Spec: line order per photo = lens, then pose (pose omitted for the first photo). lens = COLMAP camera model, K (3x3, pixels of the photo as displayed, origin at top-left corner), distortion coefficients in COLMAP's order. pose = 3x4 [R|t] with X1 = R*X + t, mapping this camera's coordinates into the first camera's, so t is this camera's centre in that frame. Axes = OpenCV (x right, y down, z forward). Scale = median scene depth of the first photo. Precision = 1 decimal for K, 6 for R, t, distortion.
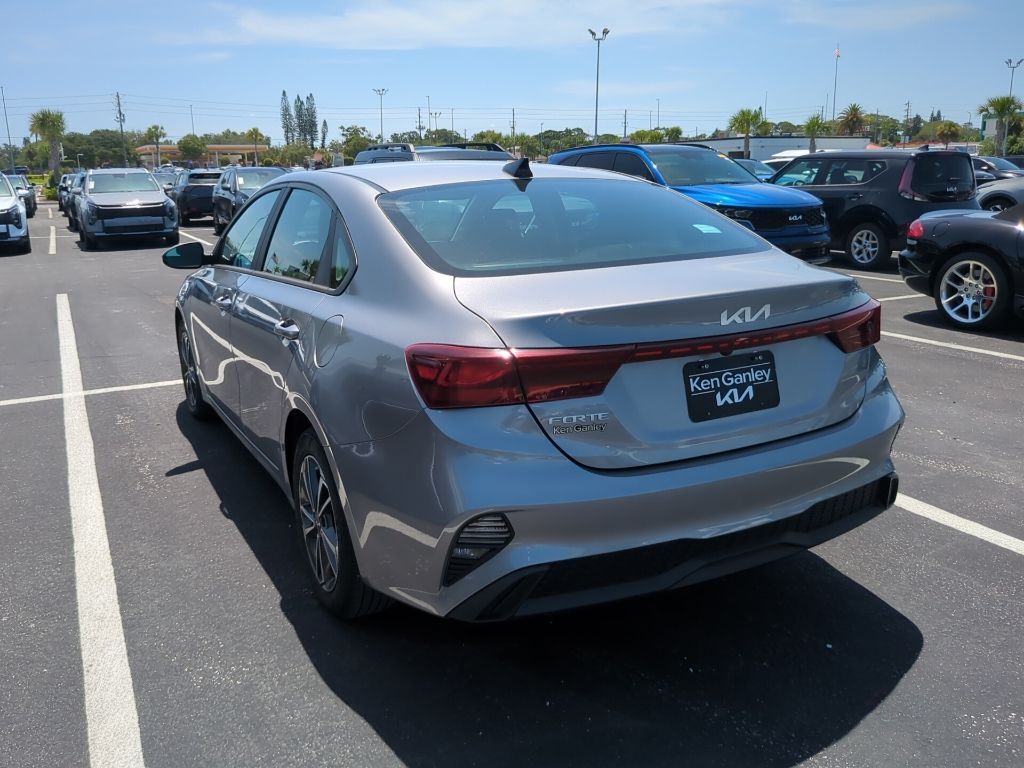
lens RADIAL K [[853.8, 0, 513.0], [0, 853.8, 377.9], [0, 0, 1]] dist [0.005280, -0.034216]
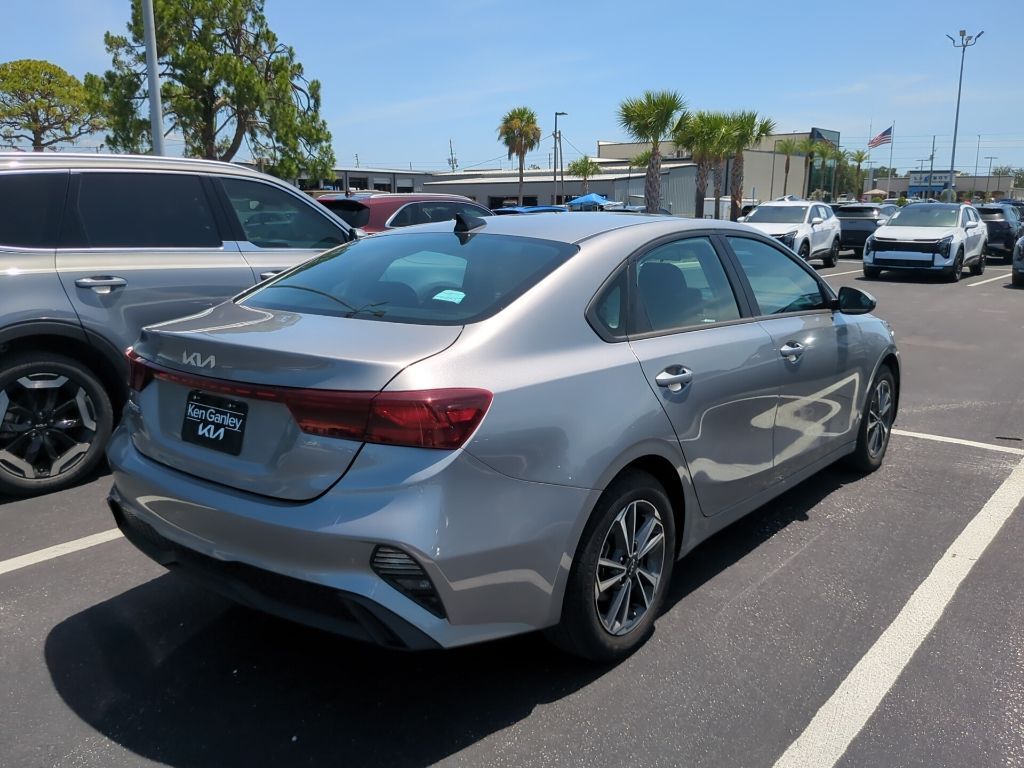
lens RADIAL K [[853.8, 0, 505.0], [0, 853.8, 379.5], [0, 0, 1]] dist [0.005280, -0.034216]
pose [[0.388468, 0.195042, -0.900584, 1.157385], [-0.221446, 0.968460, 0.114221, -0.212989], [0.894457, 0.155059, 0.419408, 0.710150]]
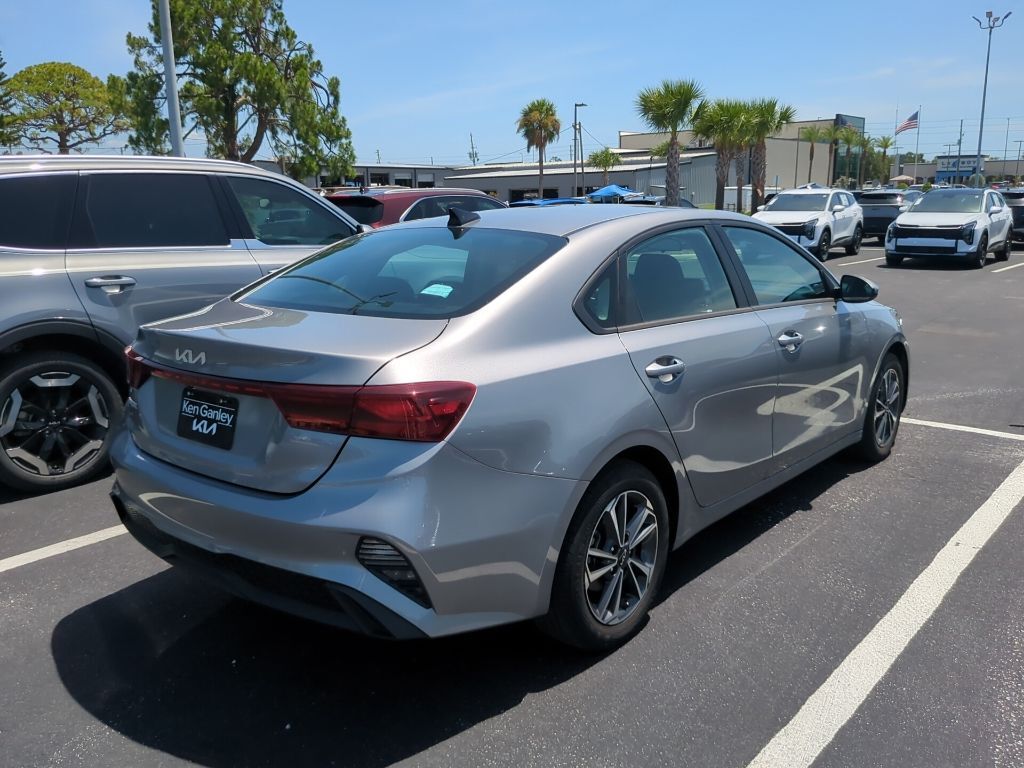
lens RADIAL K [[853.8, 0, 504.9], [0, 853.8, 381.3], [0, 0, 1]] dist [0.005280, -0.034216]
pose [[0.365751, 0.199279, -0.909128, 1.180154], [-0.206322, 0.969865, 0.129587, -0.221707], [0.907556, 0.140177, 0.395845, 0.742848]]
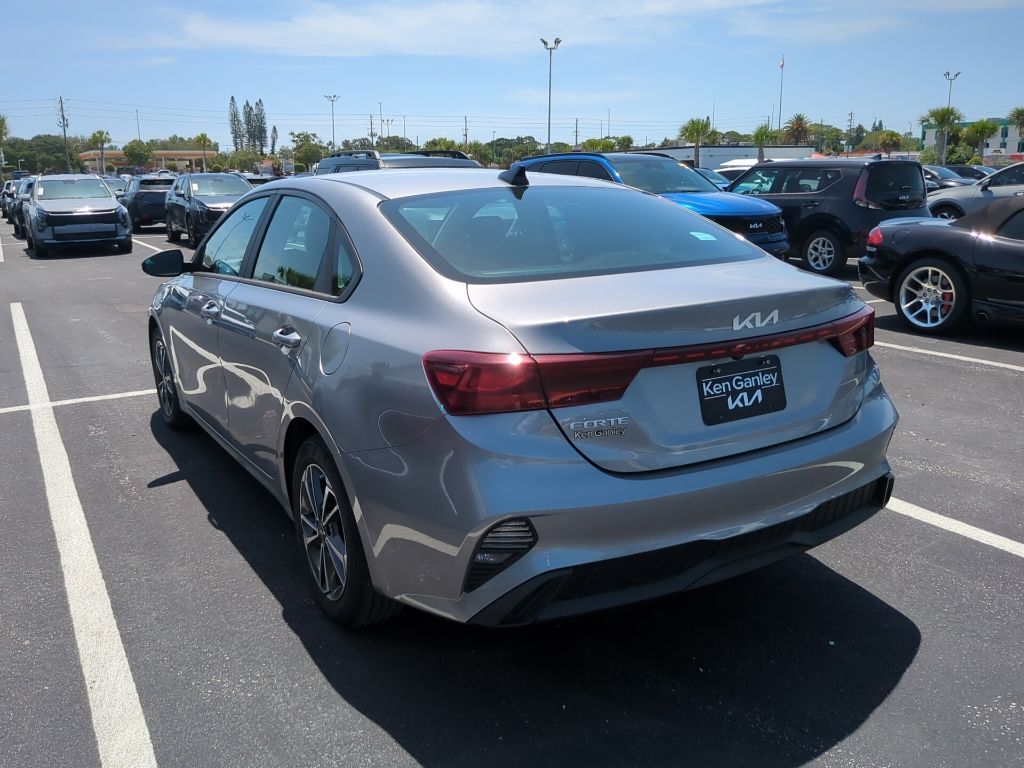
lens RADIAL K [[853.8, 0, 512.0], [0, 853.8, 375.4], [0, 0, 1]] dist [0.005280, -0.034216]
pose [[0.998556, -0.008450, 0.053046, -0.059800], [0.009035, 0.999901, -0.010808, 0.000595], [-0.052950, 0.011271, 0.998534, -0.005855]]
